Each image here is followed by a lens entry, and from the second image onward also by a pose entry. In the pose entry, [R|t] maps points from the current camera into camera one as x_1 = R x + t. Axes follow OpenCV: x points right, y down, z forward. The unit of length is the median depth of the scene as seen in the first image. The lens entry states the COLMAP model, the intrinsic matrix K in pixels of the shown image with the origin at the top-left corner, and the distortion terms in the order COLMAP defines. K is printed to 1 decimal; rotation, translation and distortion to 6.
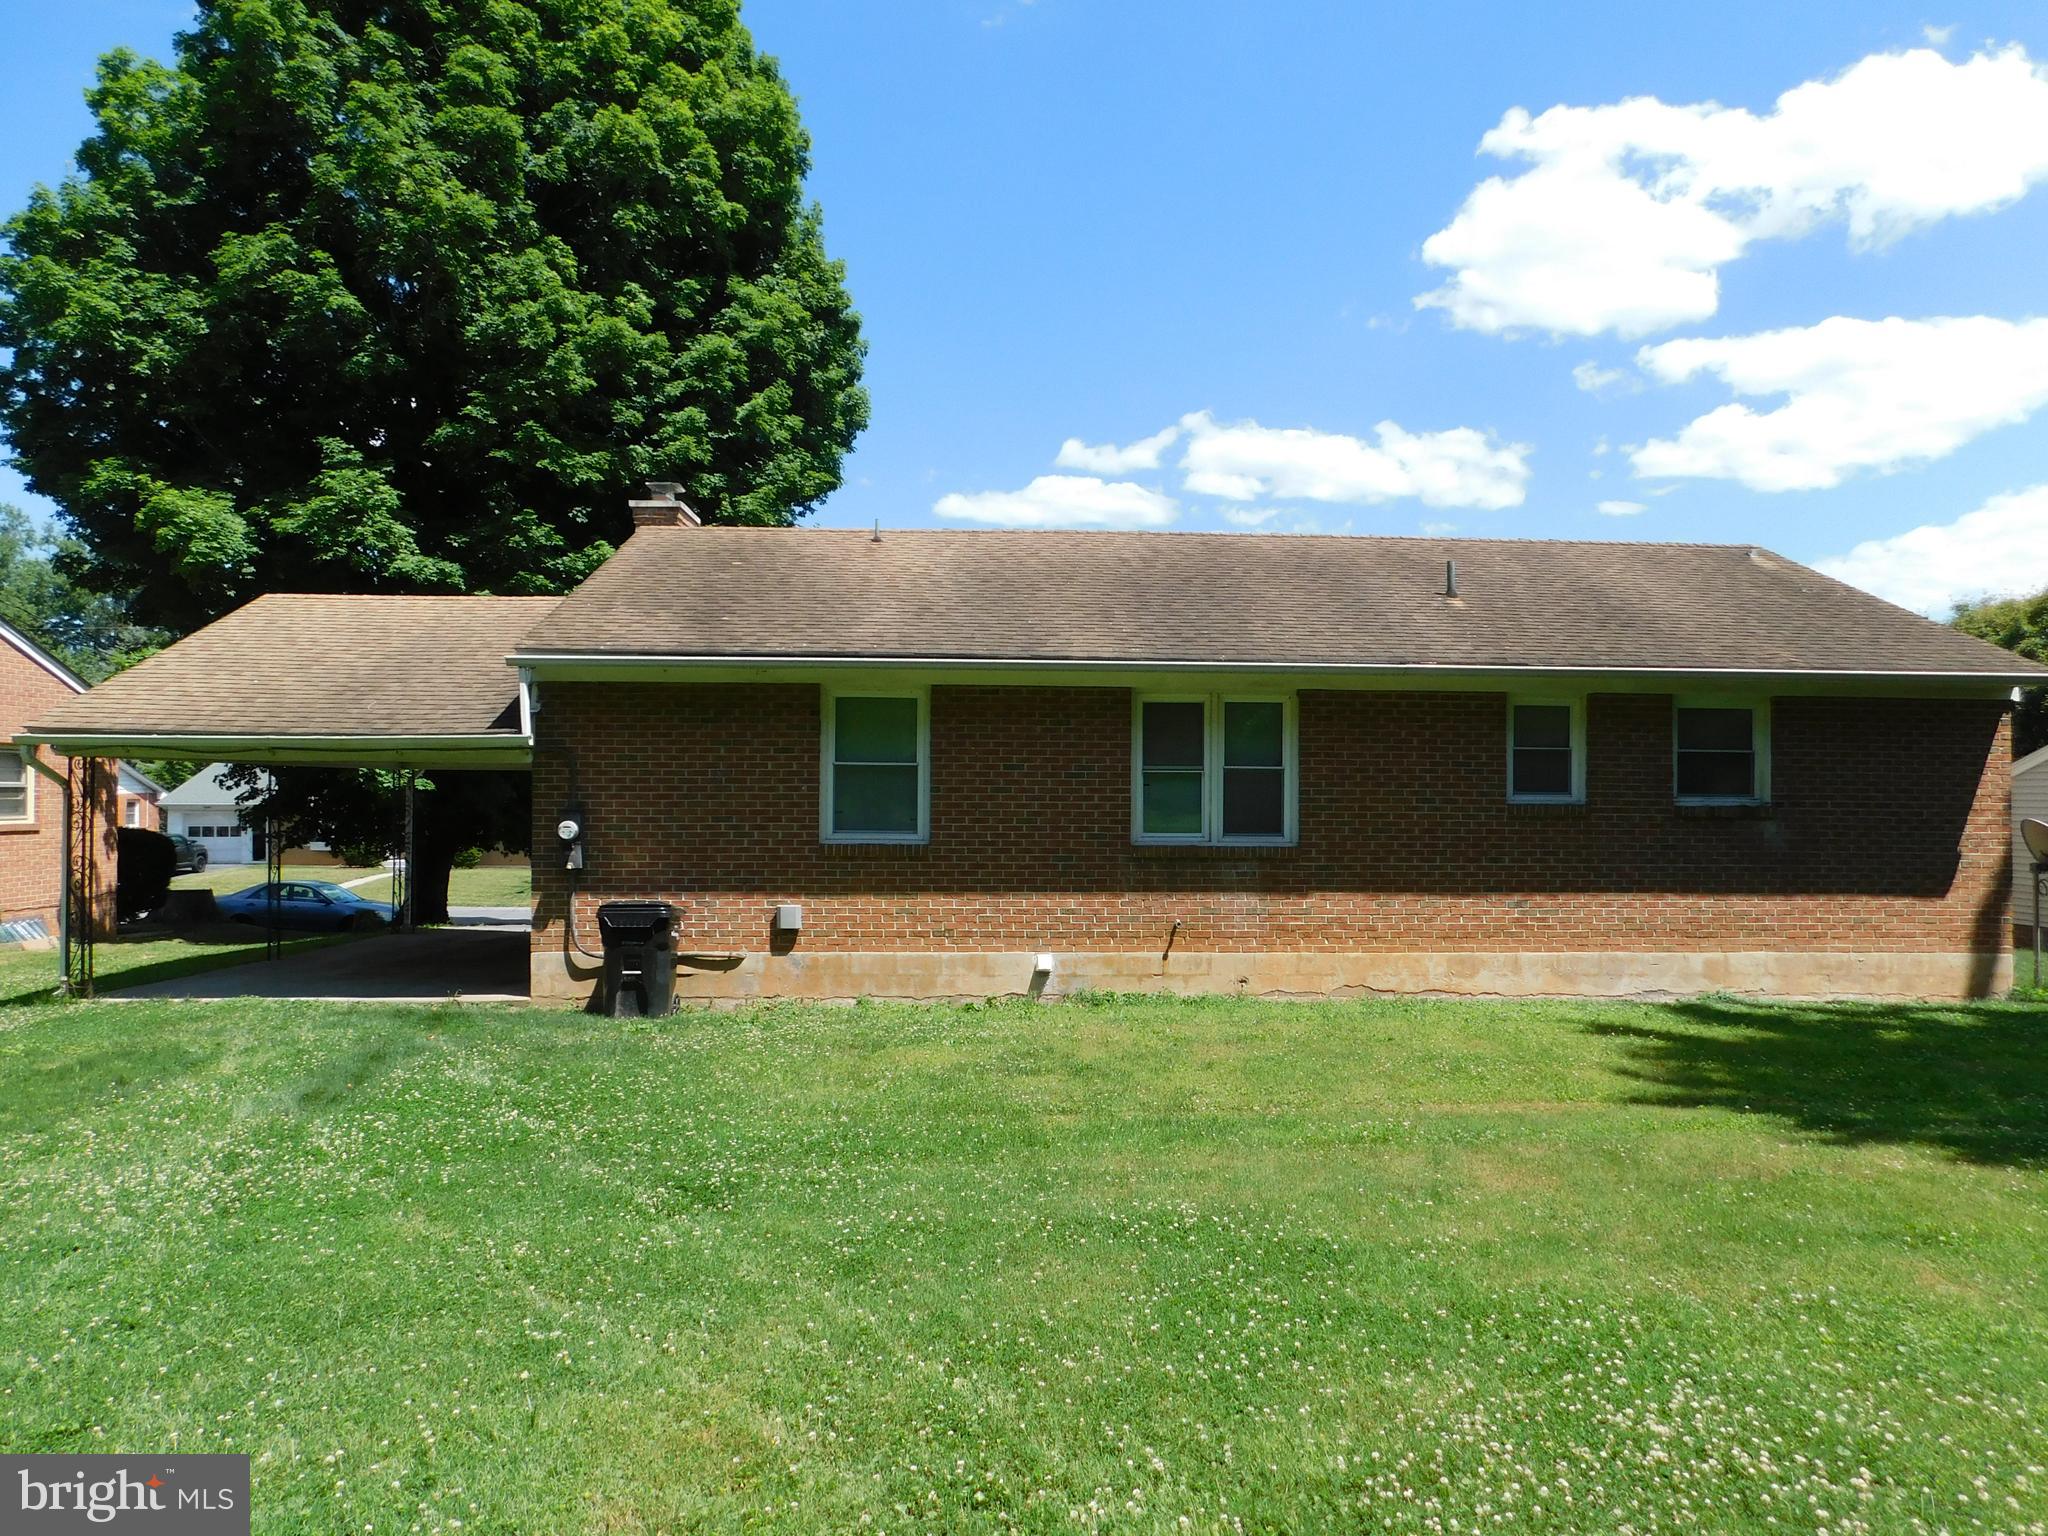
lens RADIAL K [[1371.4, 0, 1027.8], [0, 1371.4, 763.3], [0, 0, 1]] dist [-0.066275, 0.061148]
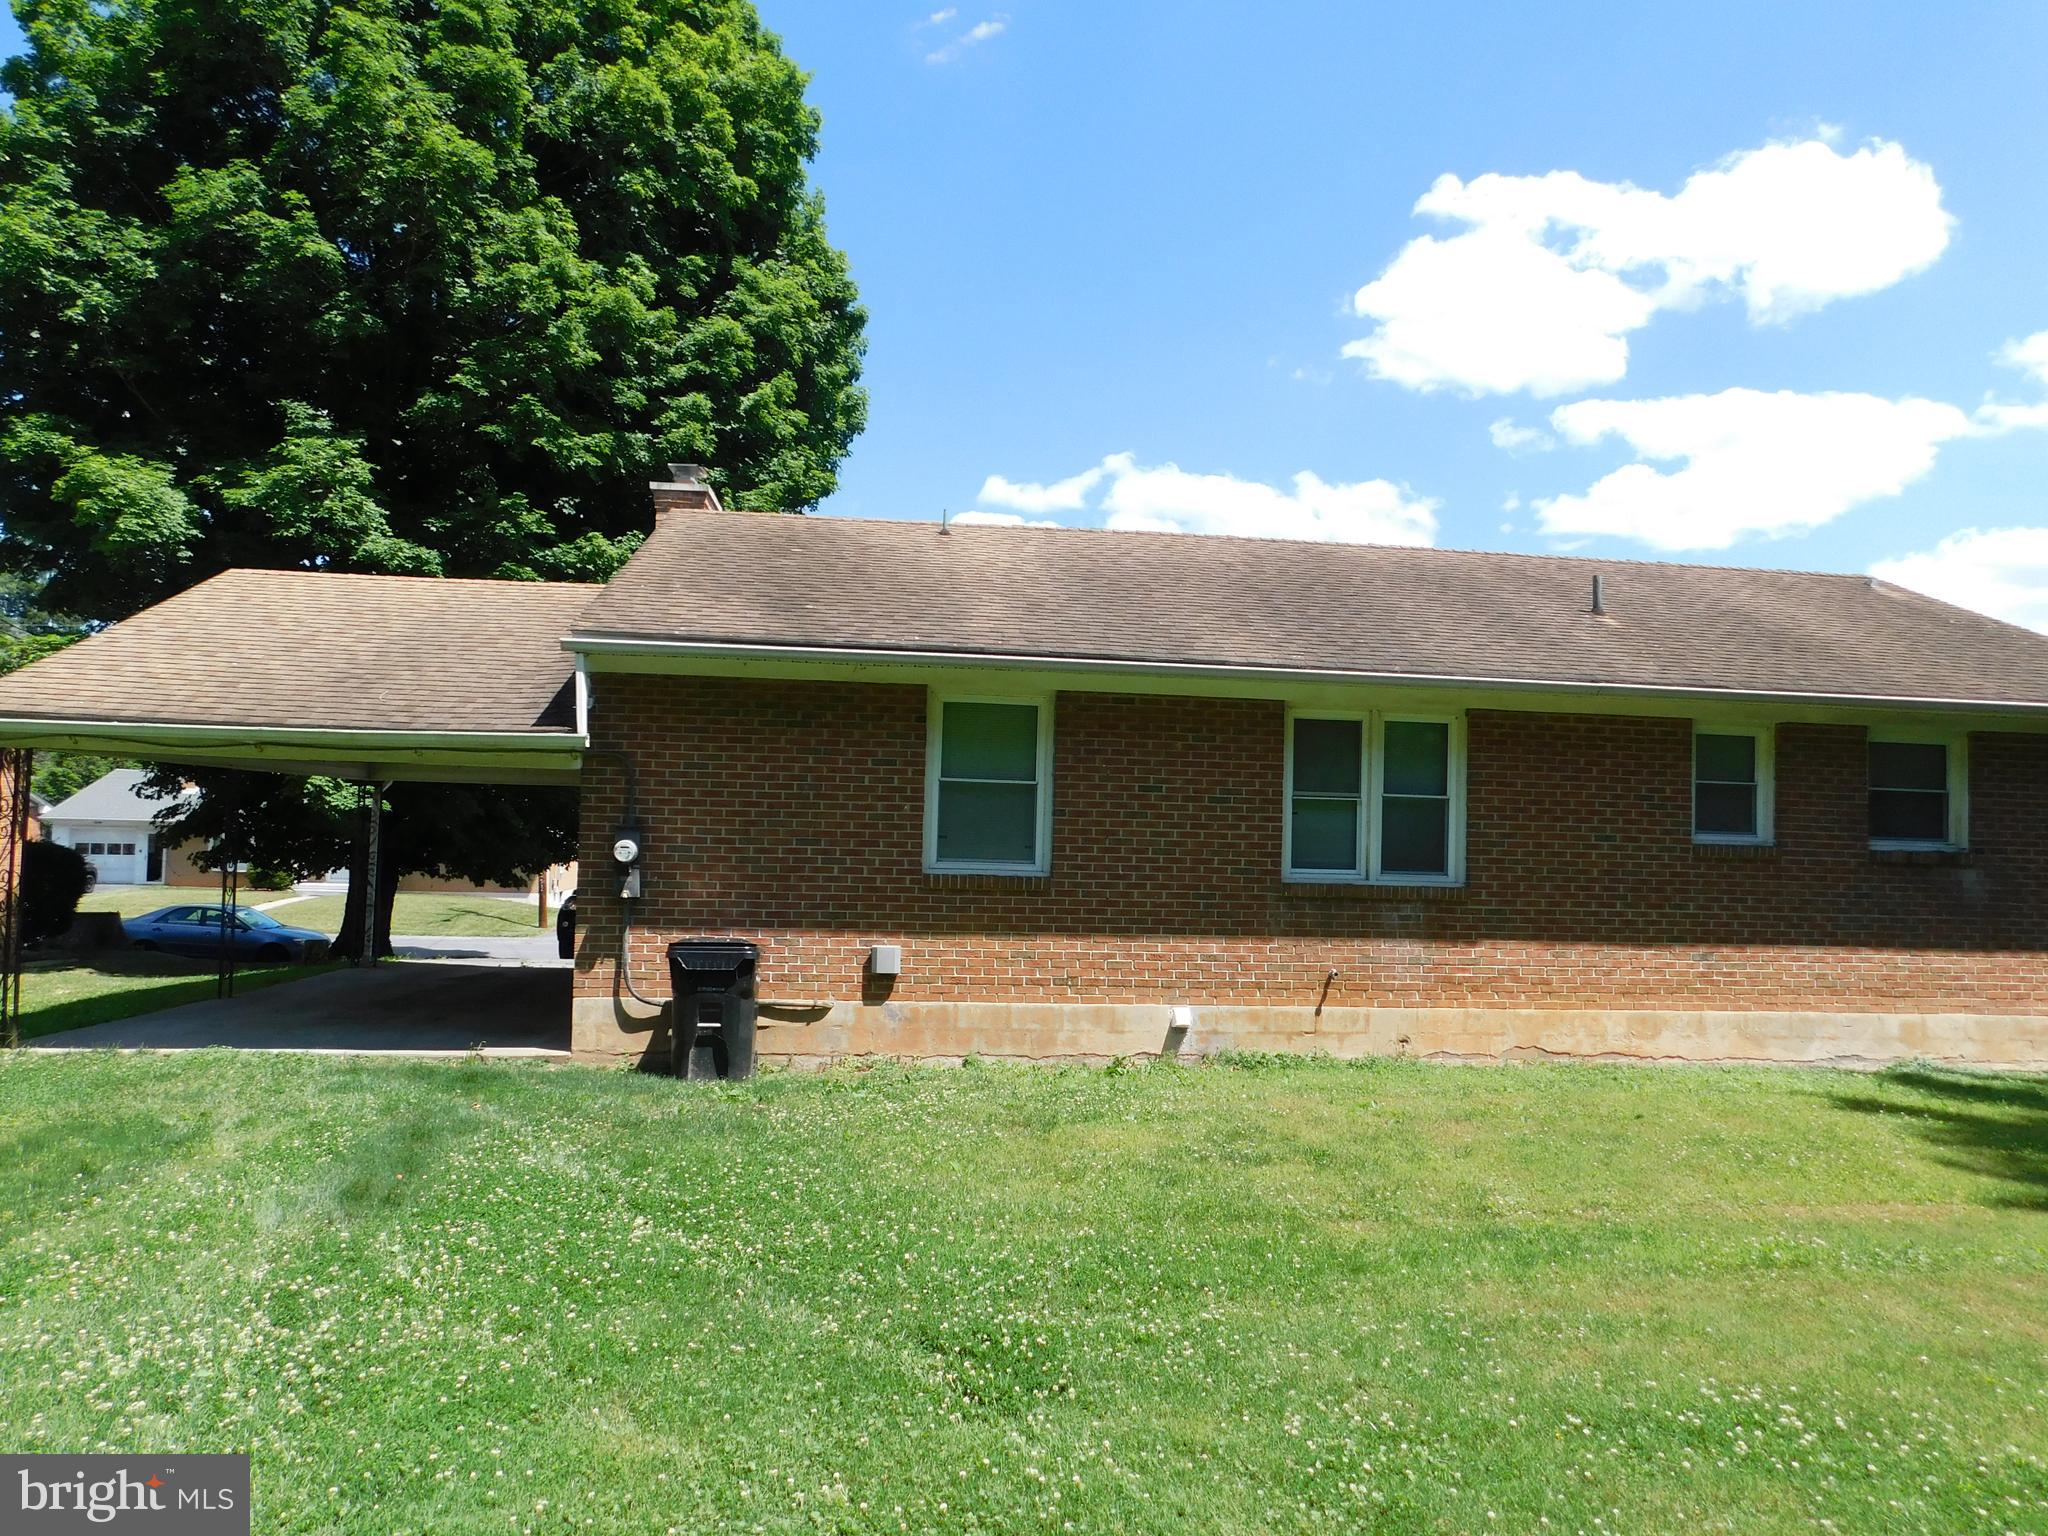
lens RADIAL K [[1371.4, 0, 1027.8], [0, 1371.4, 763.3], [0, 0, 1]] dist [-0.066275, 0.061148]
pose [[0.997427, 0.025427, 0.067029, -0.143083], [-0.023600, 0.999331, -0.027923, 0.012461], [-0.067694, 0.026269, 0.997360, 0.145226]]
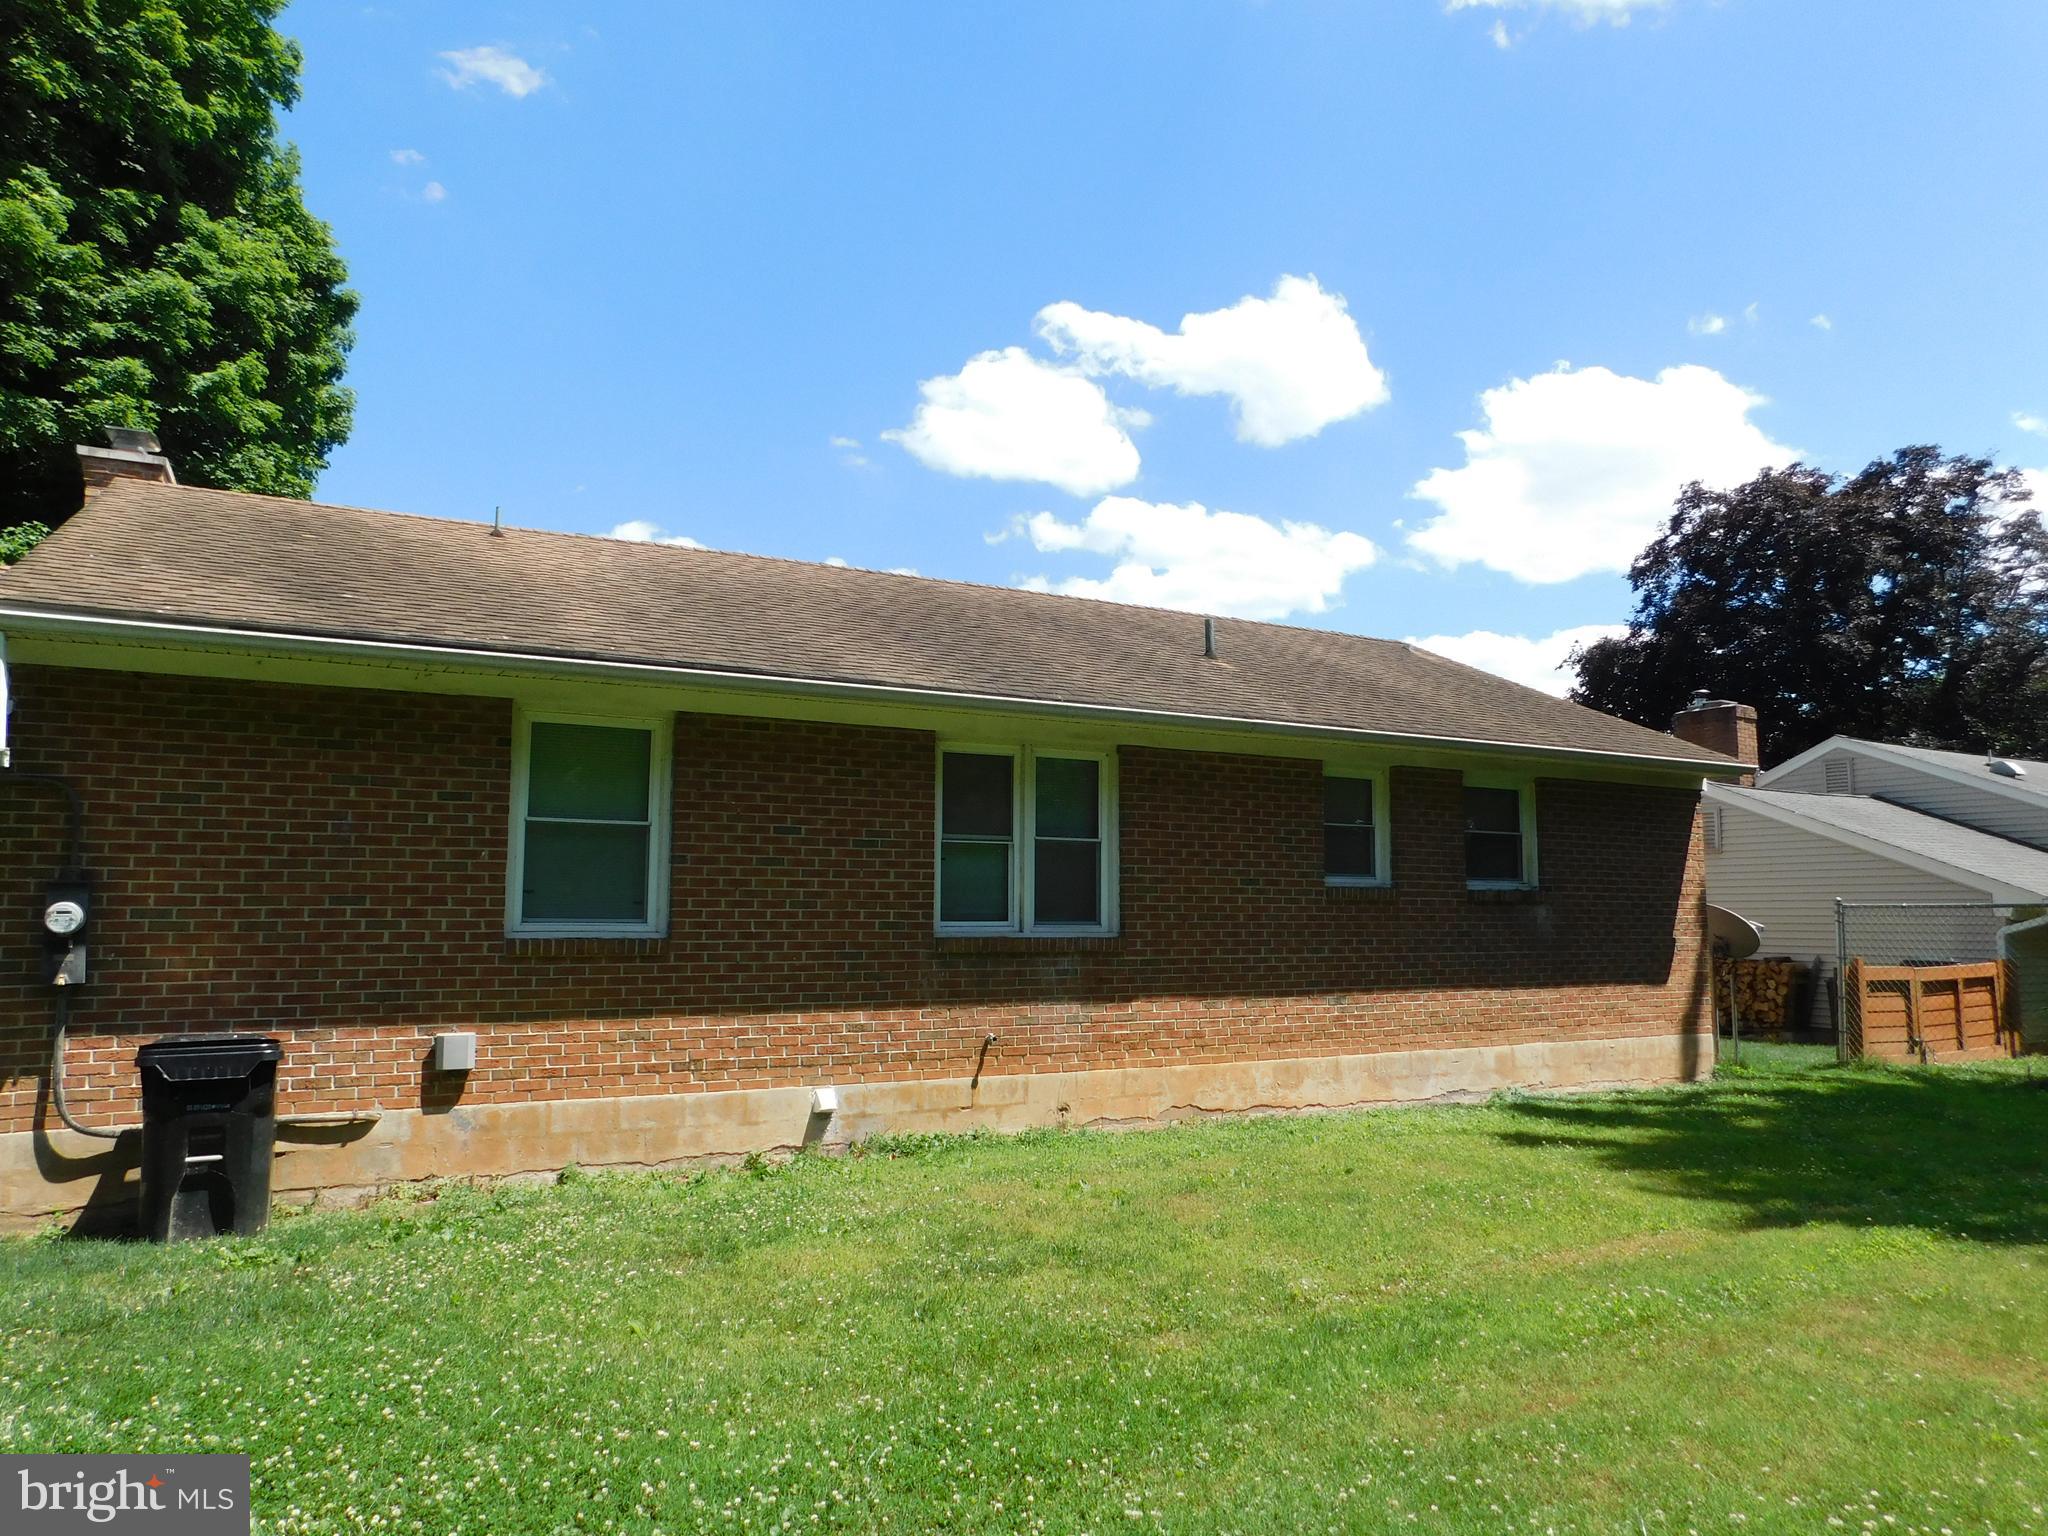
lens RADIAL K [[1371.4, 0, 1027.8], [0, 1371.4, 763.3], [0, 0, 1]] dist [-0.066275, 0.061148]
pose [[0.900686, 0.043861, 0.432252, -0.208307], [-0.005627, 0.995986, -0.089337, 0.031040], [-0.434435, 0.078032, 0.897317, 0.285140]]
